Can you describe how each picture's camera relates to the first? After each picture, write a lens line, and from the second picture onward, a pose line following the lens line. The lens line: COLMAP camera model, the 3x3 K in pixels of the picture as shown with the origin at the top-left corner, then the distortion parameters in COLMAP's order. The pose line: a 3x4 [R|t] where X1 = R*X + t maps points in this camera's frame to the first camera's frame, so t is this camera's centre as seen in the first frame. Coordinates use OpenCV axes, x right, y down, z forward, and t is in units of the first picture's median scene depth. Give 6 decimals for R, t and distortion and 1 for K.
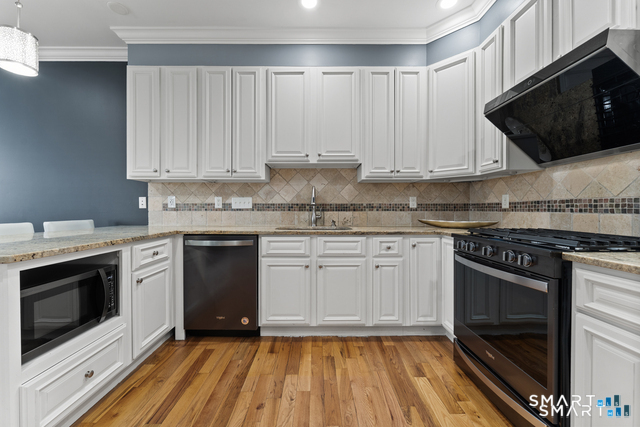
lens RADIAL K [[260.3, 0, 319.4], [0, 260.3, 210.4], [0, 0, 1]] dist [-0.001141, 0.000033]
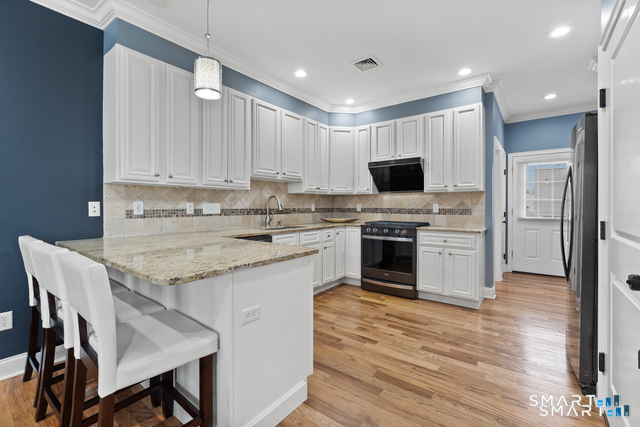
lens RADIAL K [[283.3, 0, 321.9], [0, 283.3, 207.4], [0, 0, 1]] dist [0.002484, -0.000117]
pose [[0.602649, -0.003375, 0.797999, -1.217907], [0.000566, 0.999993, 0.003802, -0.047818], [-0.798006, -0.001840, 0.602646, -0.064820]]
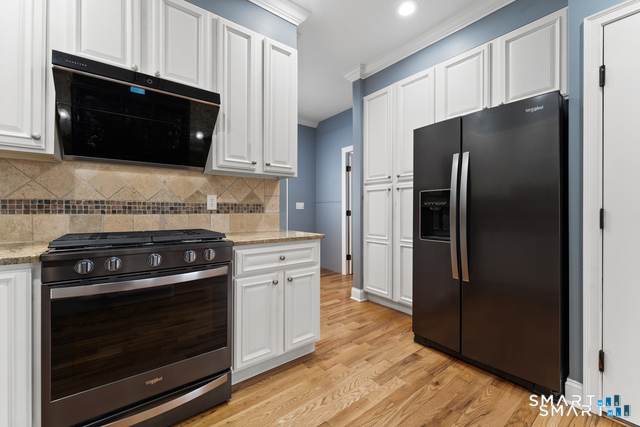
lens RADIAL K [[260.3, 0, 320.7], [0, 260.3, 208.3], [0, 0, 1]] dist [-0.001141, 0.000033]
pose [[-0.611891, 0.007659, 0.790905, -0.246519], [0.002492, 0.999967, -0.007755, -0.002615], [-0.790938, -0.002774, -0.611890, 0.751400]]
